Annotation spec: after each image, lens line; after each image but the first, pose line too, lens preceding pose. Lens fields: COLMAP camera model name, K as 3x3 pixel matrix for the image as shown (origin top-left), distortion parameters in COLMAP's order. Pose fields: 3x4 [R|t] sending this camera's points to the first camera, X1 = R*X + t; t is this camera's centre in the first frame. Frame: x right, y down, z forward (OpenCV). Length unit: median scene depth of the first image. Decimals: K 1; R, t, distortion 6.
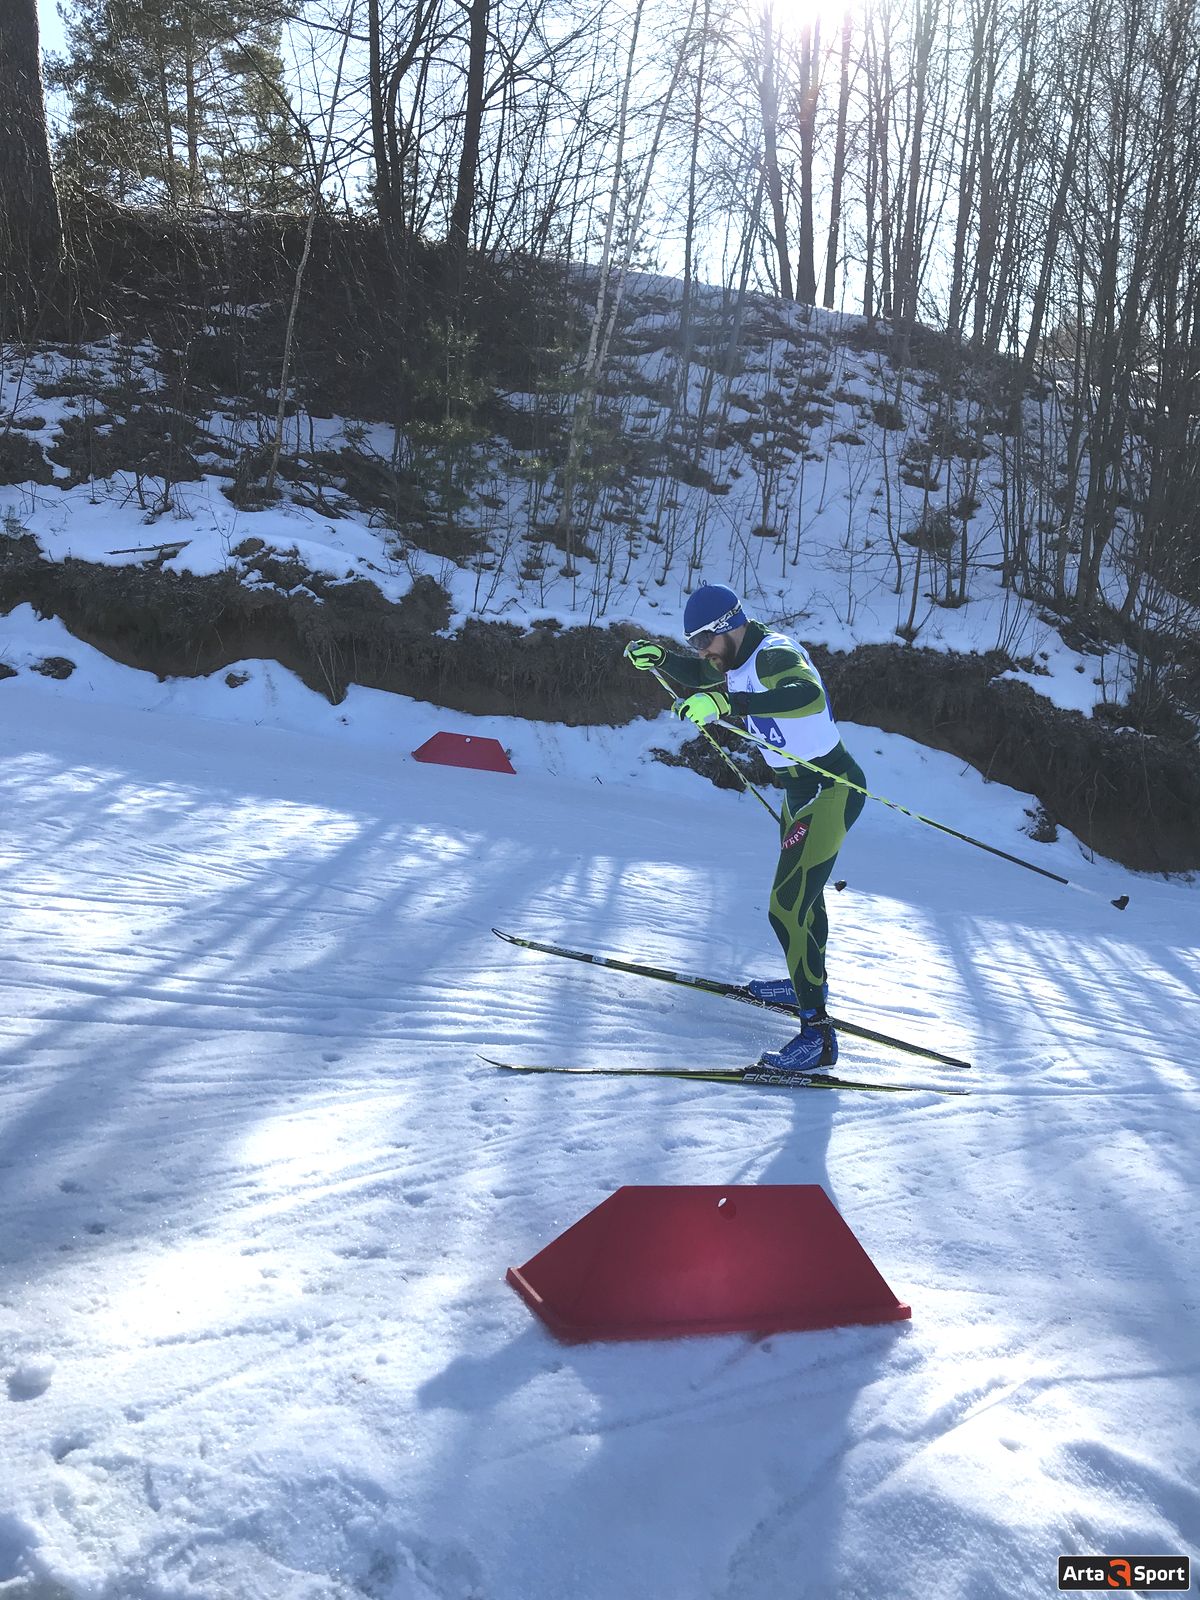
lens RADIAL K [[1313.1, 0, 598.5], [0, 1313.1, 782.2], [0, 0, 1]] dist [0.041904, -0.041070]
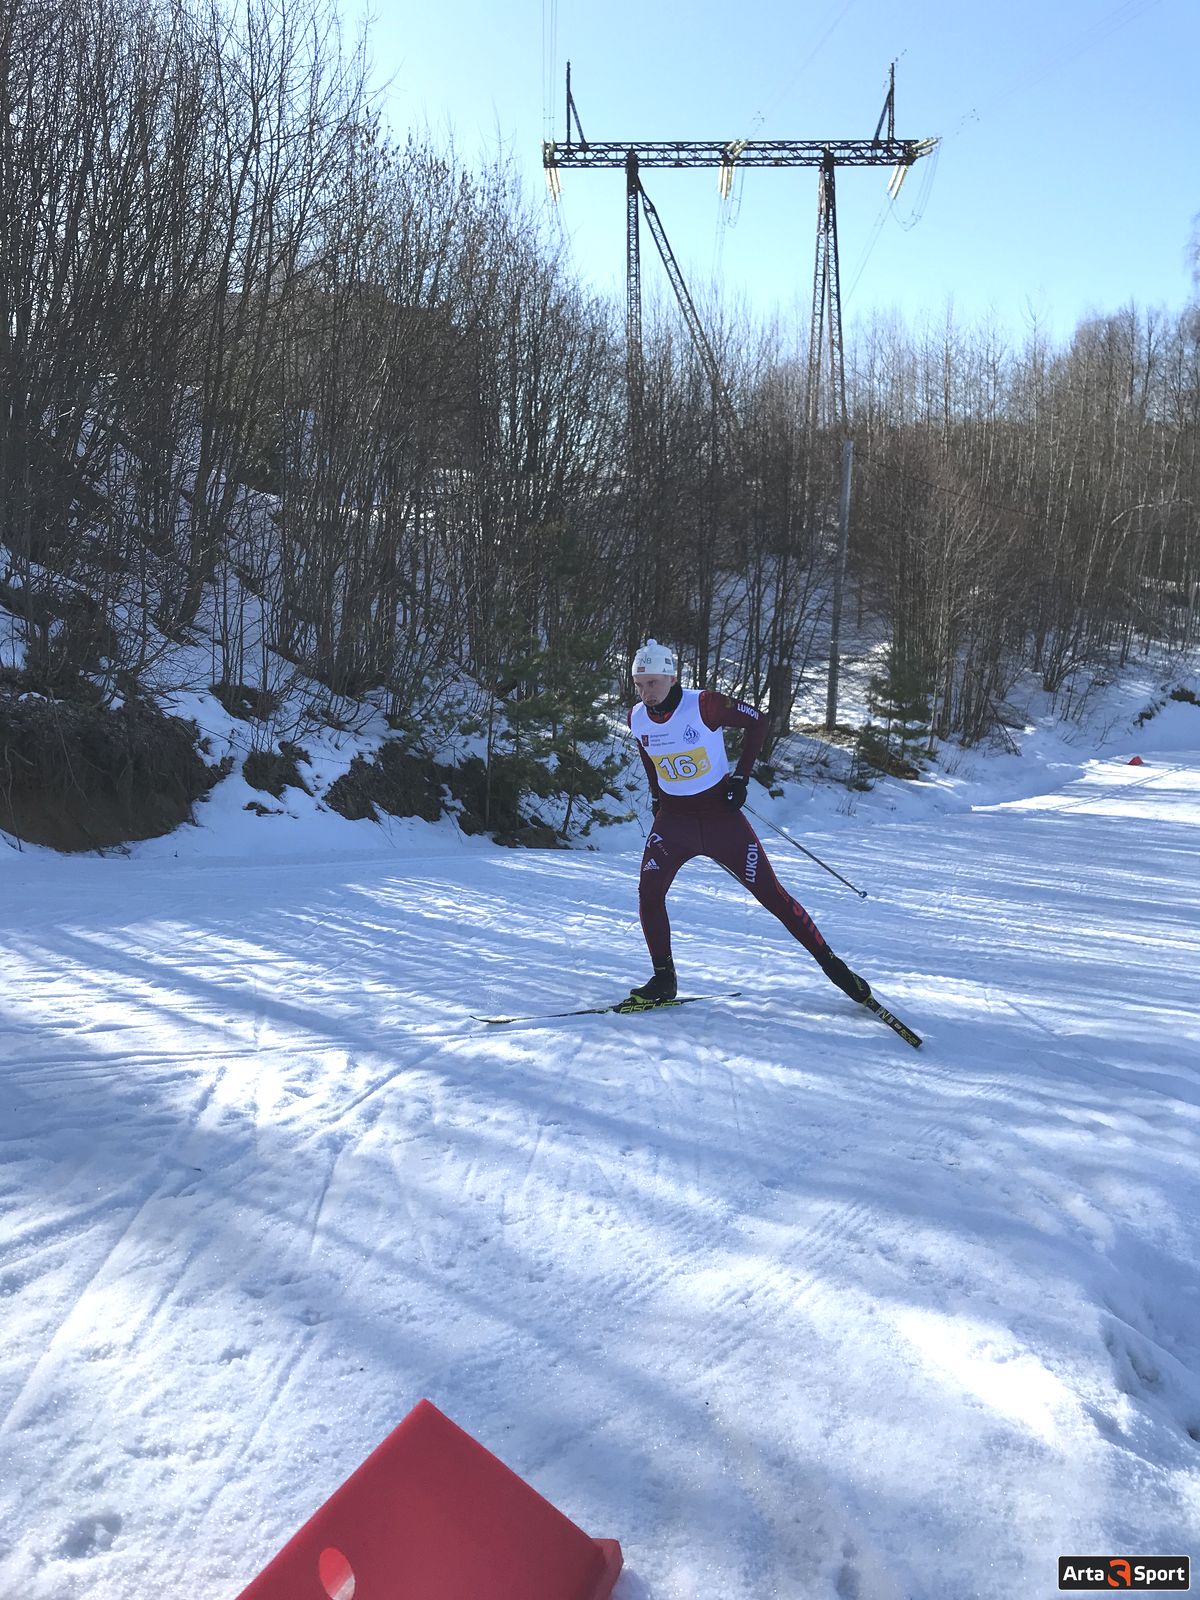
lens RADIAL K [[1313.1, 0, 630.3], [0, 1313.1, 776.9], [0, 0, 1]] dist [0.041904, -0.041070]
pose [[0.630092, -0.128682, 0.765784, -0.024273], [0.131455, 0.989616, 0.058133, 0.013656], [-0.765313, 0.064037, 0.640465, 0.127333]]
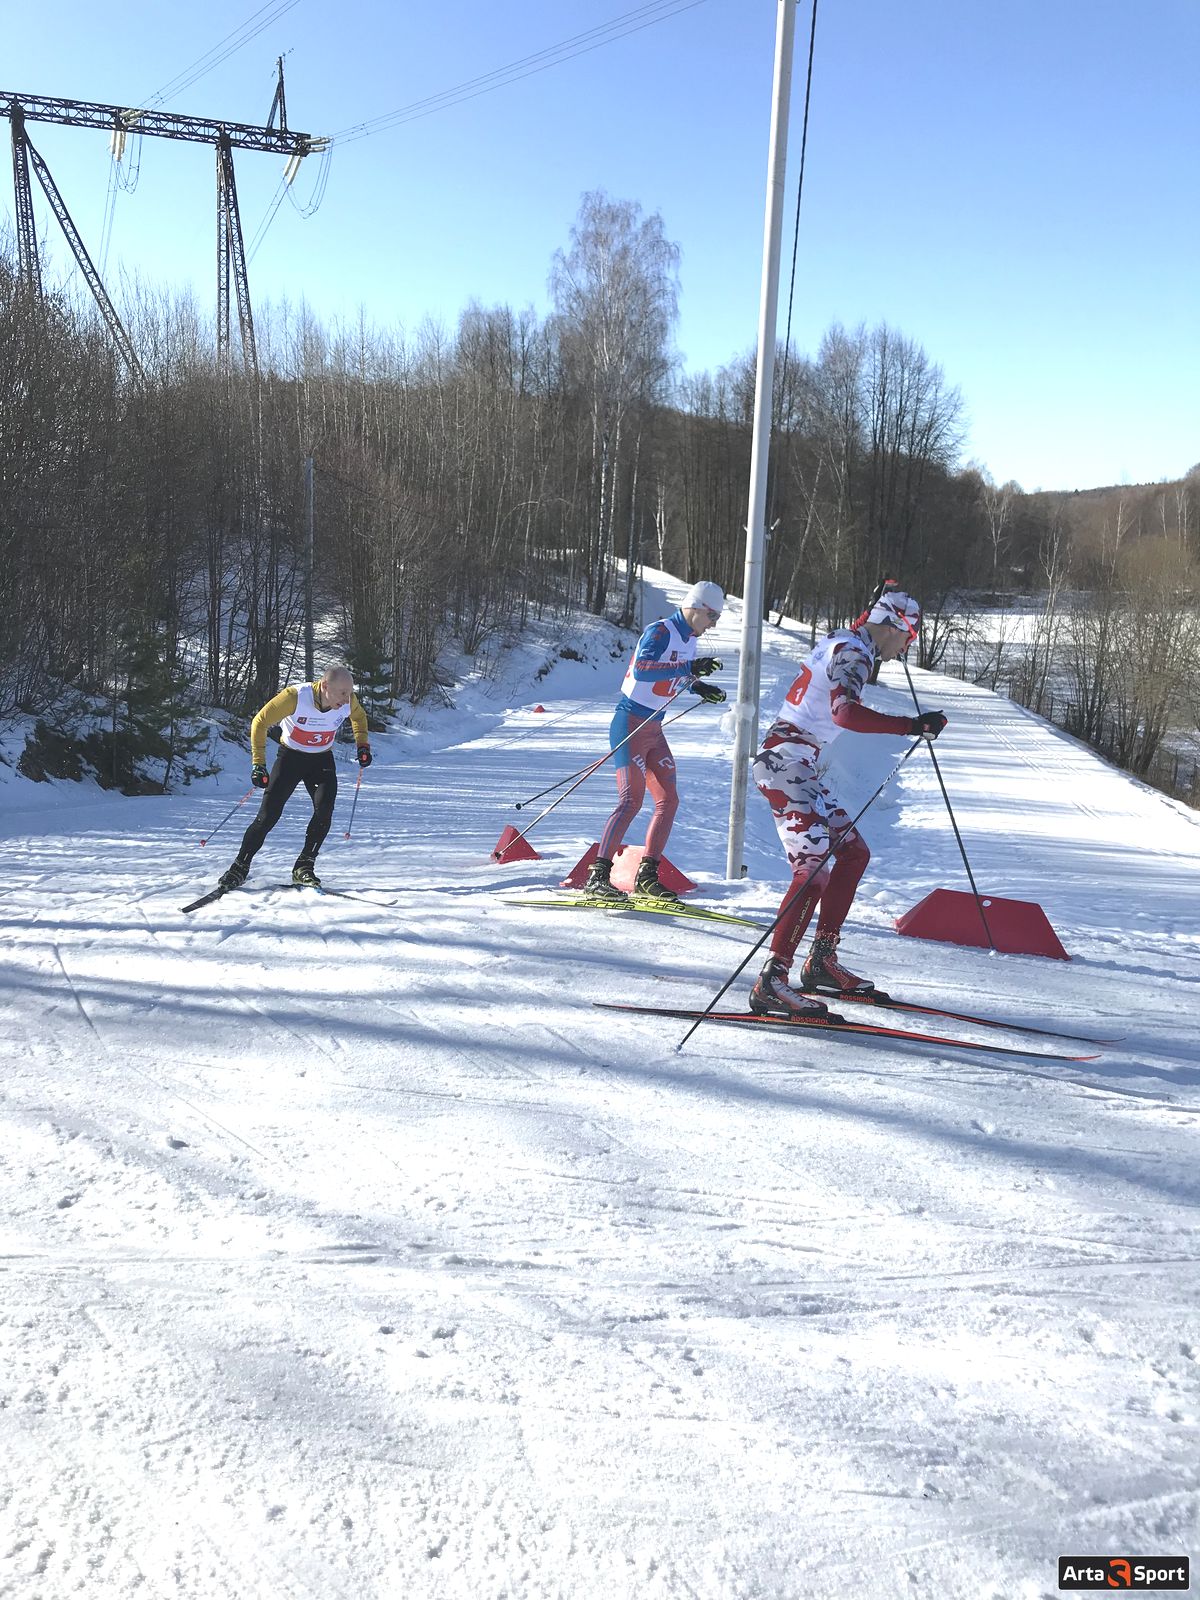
lens RADIAL K [[1313.1, 0, 621.1], [0, 1313.1, 788.9], [0, 0, 1]] dist [0.041904, -0.041070]
pose [[0.236413, -0.196016, 0.951676, -0.593544], [0.139791, 0.976112, 0.166322, -0.065548], [-0.961544, 0.093715, 0.258167, -0.024621]]
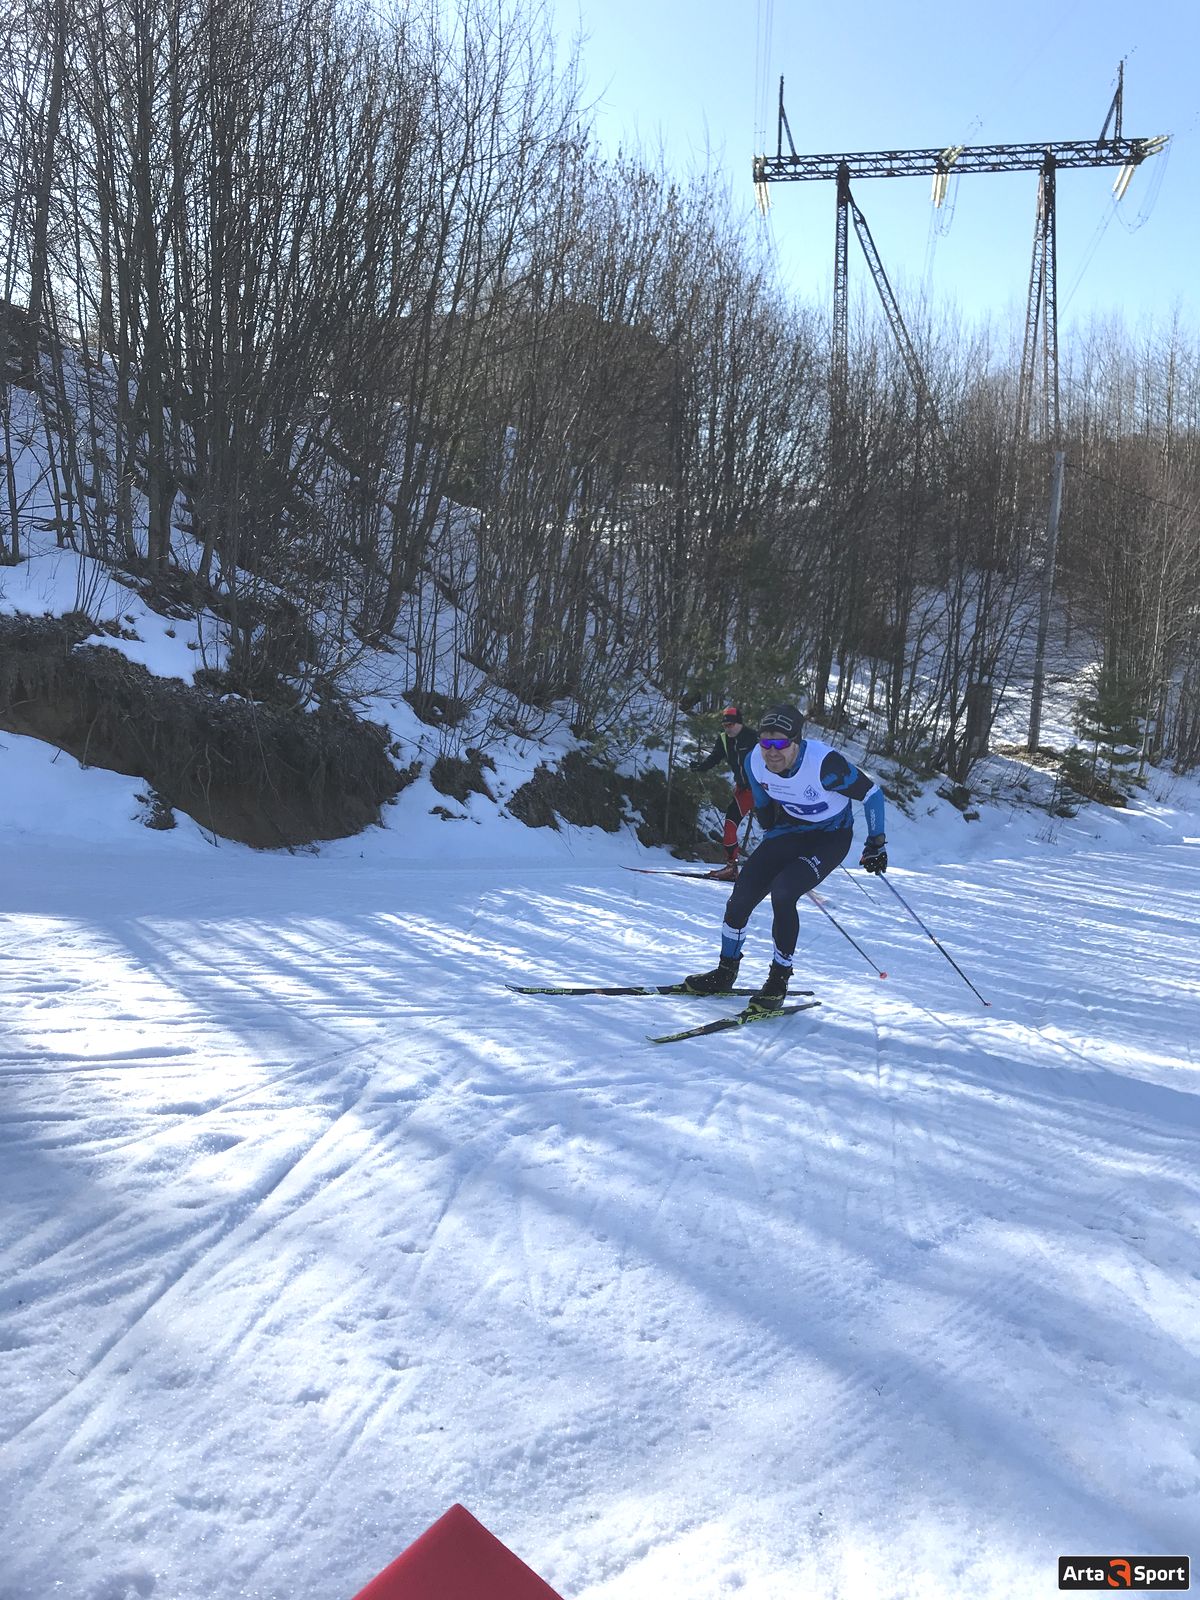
lens RADIAL K [[1313.1, 0, 625.6], [0, 1313.1, 780.8], [0, 0, 1]] dist [0.041904, -0.041070]
pose [[0.740038, -0.100844, 0.664962, -0.008540], [0.106407, 0.993798, 0.032294, 0.015752], [-0.664094, 0.046858, 0.746179, 0.132700]]
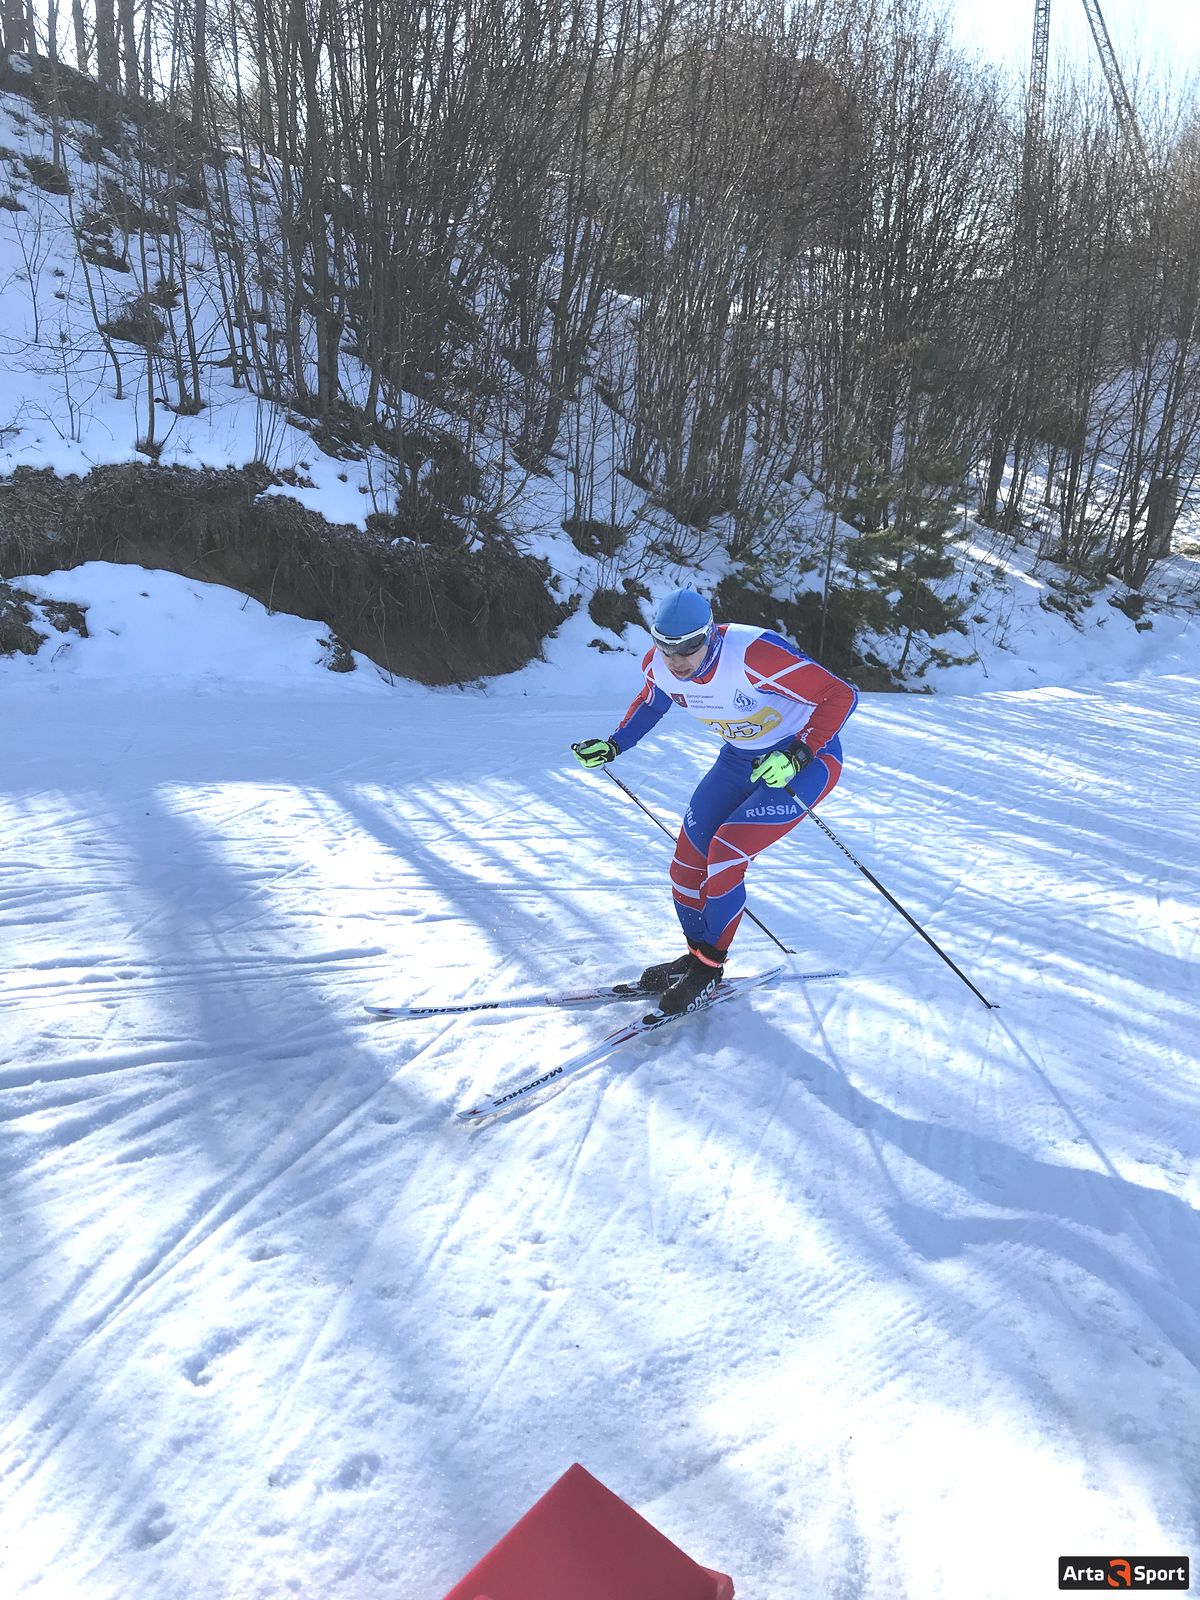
lens RADIAL K [[1313.1, 0, 622.7], [0, 1313.1, 776.3], [0, 0, 1]] dist [0.041904, -0.041070]
pose [[0.817275, -0.192310, 0.543211, -0.018004], [0.111125, 0.977572, 0.178895, -0.023282], [-0.565431, -0.085842, 0.820316, 0.103642]]
